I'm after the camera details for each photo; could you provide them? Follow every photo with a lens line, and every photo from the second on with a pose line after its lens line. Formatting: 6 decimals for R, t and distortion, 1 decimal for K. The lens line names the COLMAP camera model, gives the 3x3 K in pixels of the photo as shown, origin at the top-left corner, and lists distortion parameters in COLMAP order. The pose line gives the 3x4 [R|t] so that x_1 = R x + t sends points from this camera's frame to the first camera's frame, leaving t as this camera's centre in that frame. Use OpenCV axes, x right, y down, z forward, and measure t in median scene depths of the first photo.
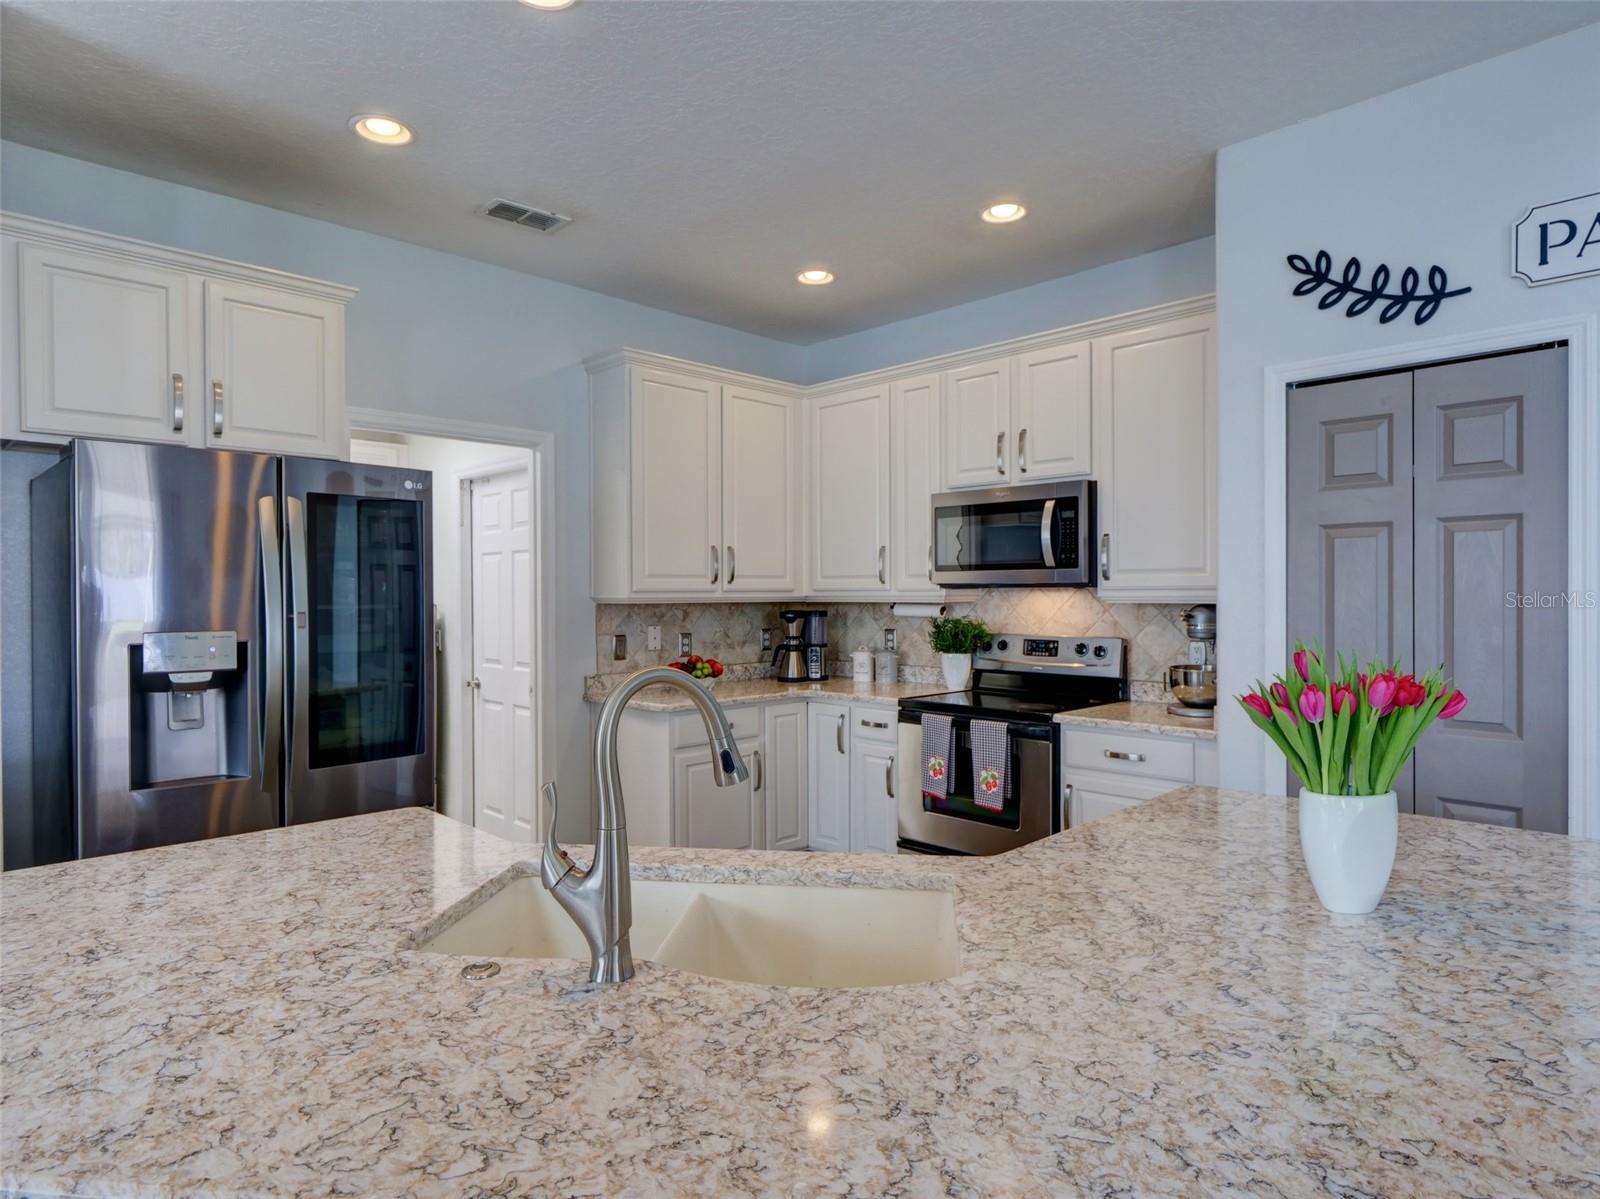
lens RADIAL K [[919.3, 0, 801.3], [0, 919.3, 597.0], [0, 0, 1]] dist [-0.002104, -0.000399]
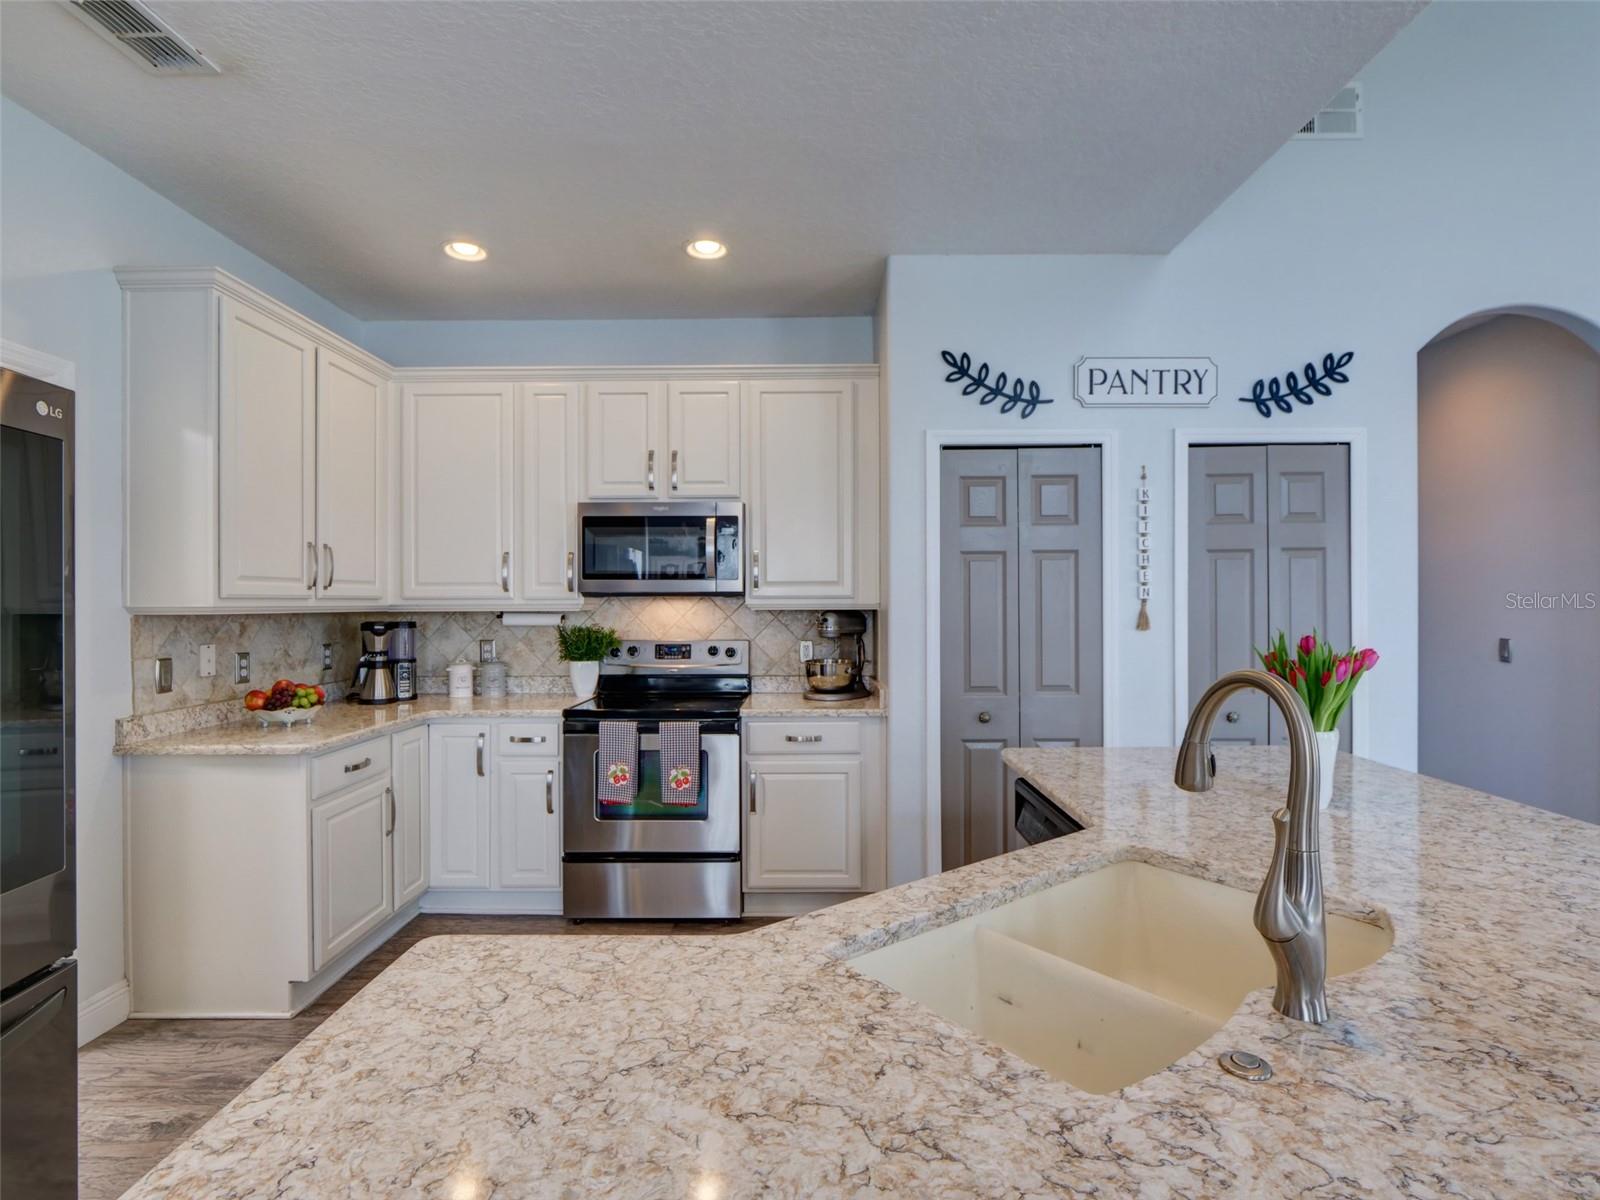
lens RADIAL K [[803.8, 0, 794.0], [0, 803.8, 599.5], [0, 0, 1]] dist [-0.007226, -0.000356]
pose [[0.711486, 0.004087, 0.702688, -0.322774], [0.003739, 0.999947, -0.009601, 0.003155], [-0.702690, 0.009458, 0.711433, 0.226643]]
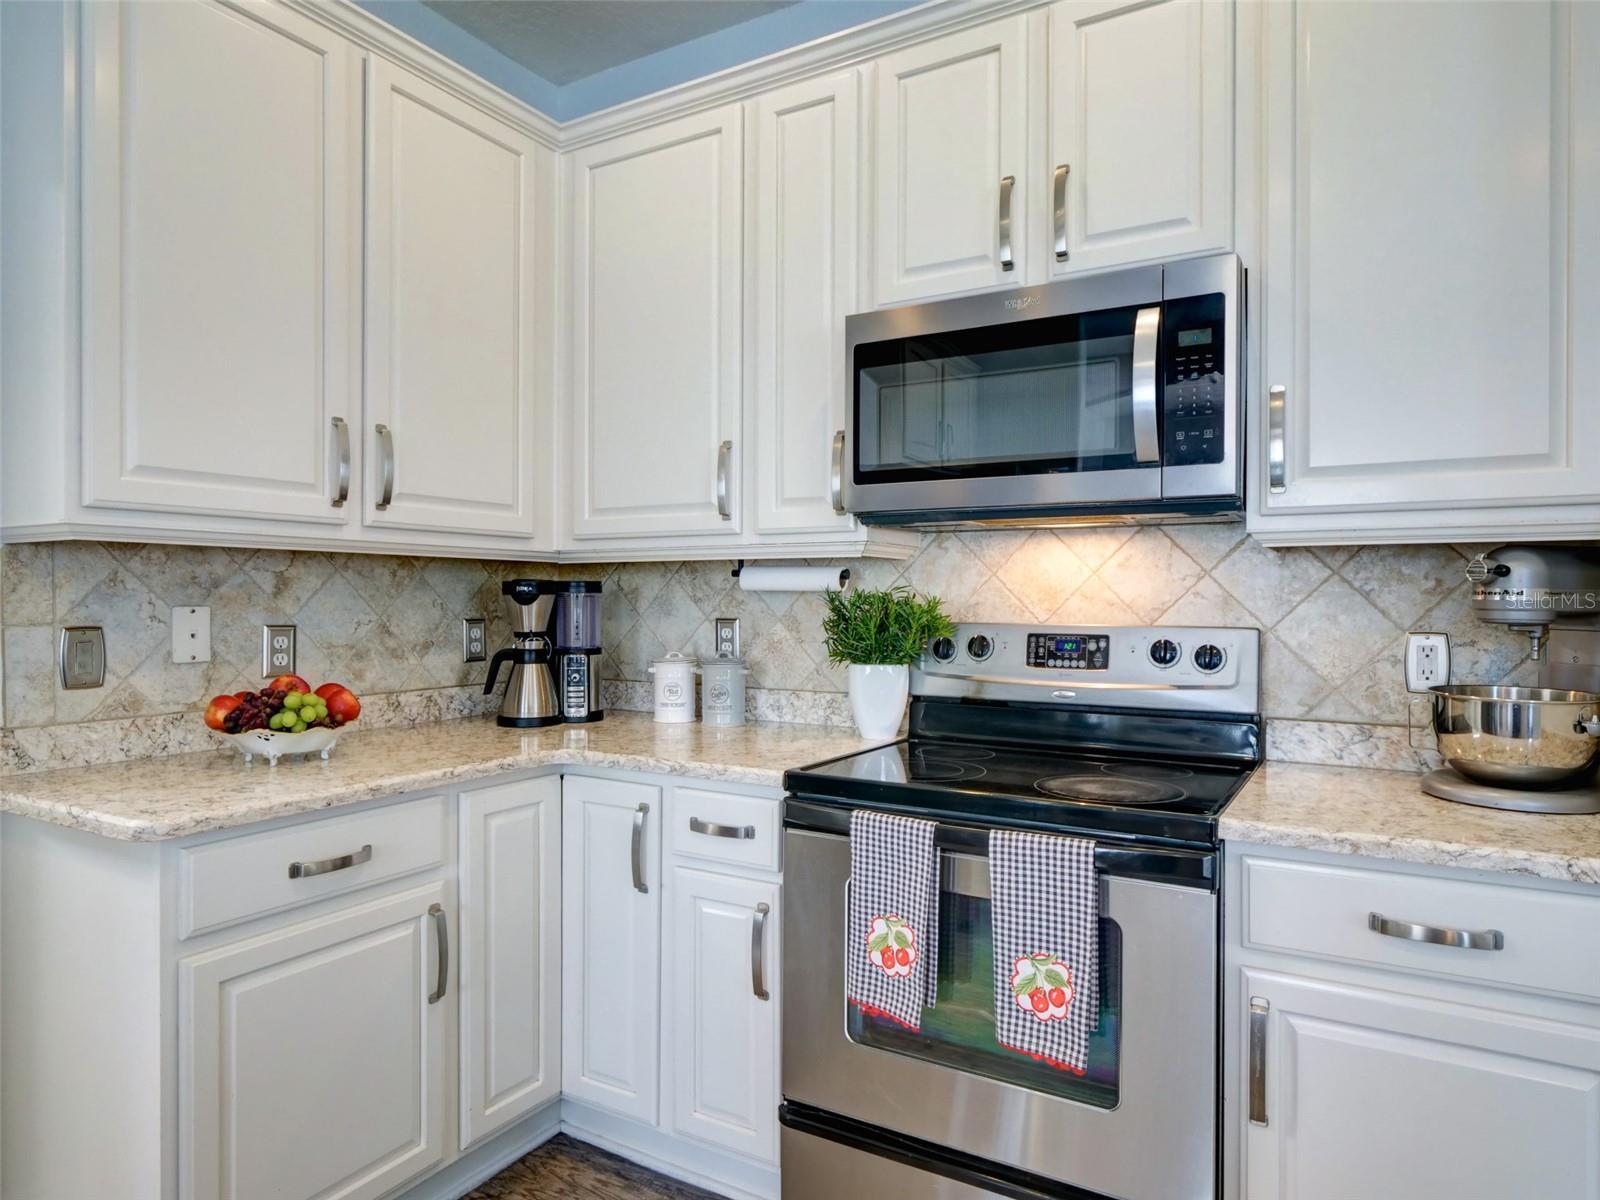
lens RADIAL K [[972.9, 0, 805.4], [0, 972.9, 599.1], [0, 0, 1]] dist [-0.001210, -0.000708]
pose [[0.965740, 0.007545, 0.259403, -0.002783], [-0.006228, 0.999963, -0.005897, 0.033584], [-0.259437, 0.004079, 0.965751, 0.569515]]
